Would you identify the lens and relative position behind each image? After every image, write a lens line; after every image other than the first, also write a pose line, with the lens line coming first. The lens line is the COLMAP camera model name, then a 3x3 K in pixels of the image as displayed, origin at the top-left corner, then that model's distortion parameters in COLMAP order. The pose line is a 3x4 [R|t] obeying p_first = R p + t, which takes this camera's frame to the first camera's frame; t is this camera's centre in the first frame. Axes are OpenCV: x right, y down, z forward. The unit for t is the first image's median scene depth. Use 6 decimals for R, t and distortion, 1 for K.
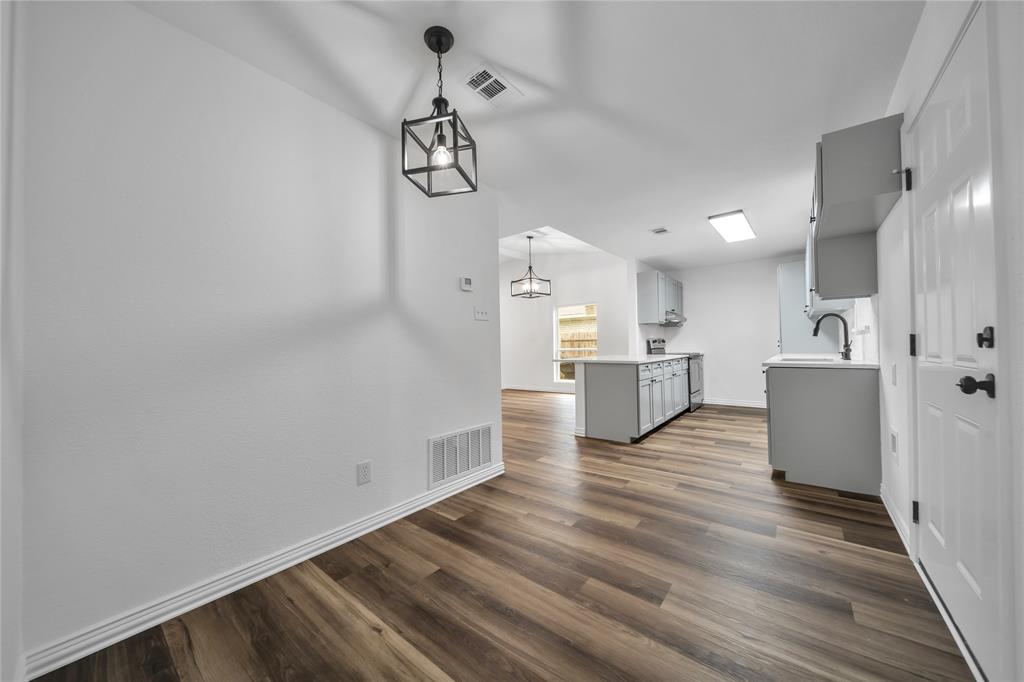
lens RADIAL K [[361.6, 0, 507.7], [0, 361.6, 340.1], [0, 0, 1]] dist [0.000325, 0.000014]
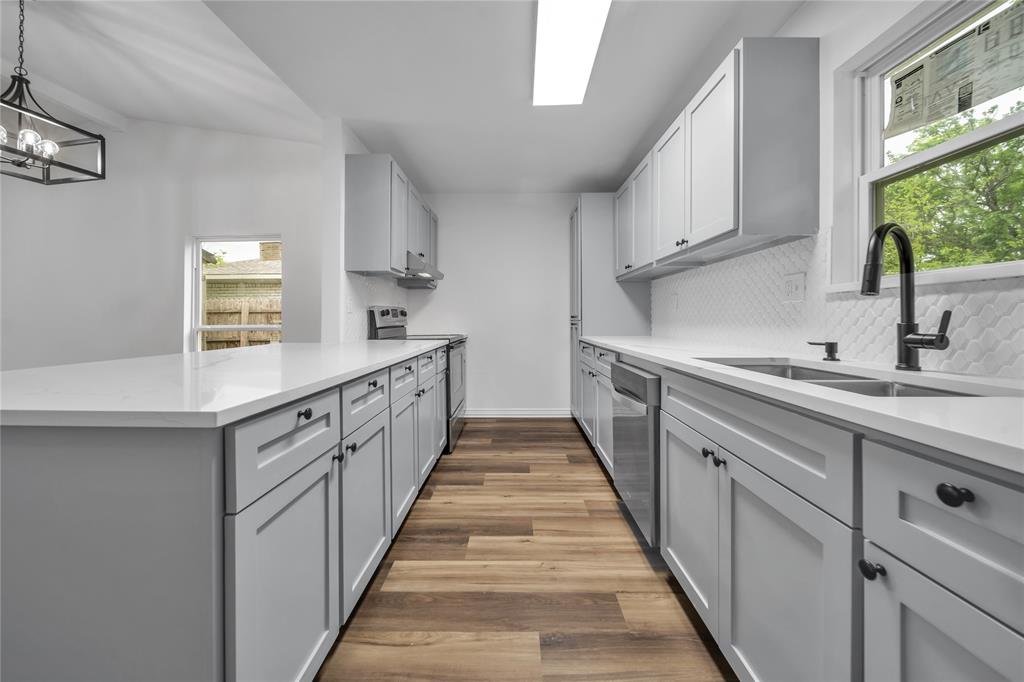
lens RADIAL K [[361.6, 0, 508.3], [0, 361.6, 318.3], [0, 0, 1]] dist [0.000325, 0.000014]
pose [[0.787285, 0.017453, 0.616342, 0.240619], [-0.021202, 0.999774, -0.001229, 0.008158], [-0.616225, -0.012100, 0.787478, 0.520176]]
